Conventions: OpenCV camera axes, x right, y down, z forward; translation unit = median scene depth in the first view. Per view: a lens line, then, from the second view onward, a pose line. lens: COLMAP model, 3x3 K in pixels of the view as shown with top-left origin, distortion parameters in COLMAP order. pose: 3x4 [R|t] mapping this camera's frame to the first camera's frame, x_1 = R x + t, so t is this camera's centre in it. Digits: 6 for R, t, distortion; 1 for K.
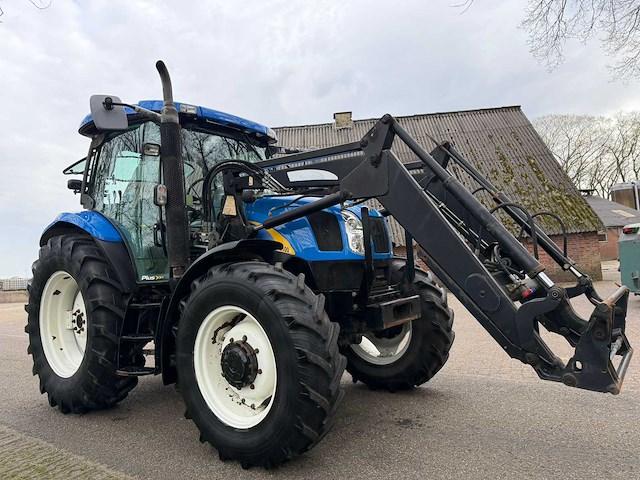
lens RADIAL K [[444.3, 0, 321.6], [0, 444.3, 237.1], [0, 0, 1]] dist [0.098216, -0.124972]
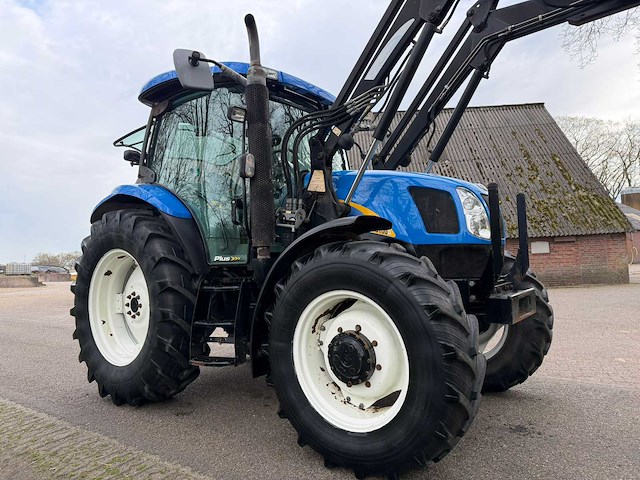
lens RADIAL K [[444.3, 0, 321.6], [0, 444.3, 237.1], [0, 0, 1]] dist [0.098216, -0.124972]
pose [[0.999467, 0.032437, 0.003590, -0.189073], [-0.032470, 0.999425, 0.009740, 0.031817], [-0.003272, -0.009851, 0.999946, 0.100327]]
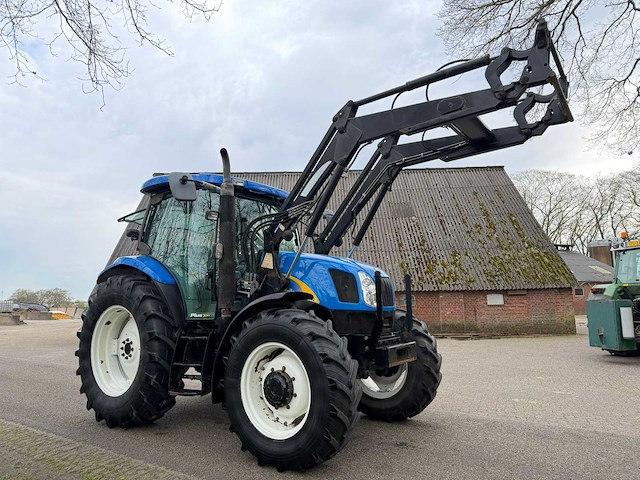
lens RADIAL K [[444.3, 0, 321.6], [0, 444.3, 237.1], [0, 0, 1]] dist [0.098216, -0.124972]
pose [[0.997942, 0.057385, 0.028602, -0.090997], [-0.054817, 0.994986, -0.083648, -0.038695], [-0.033259, 0.081908, 0.996085, -0.250320]]
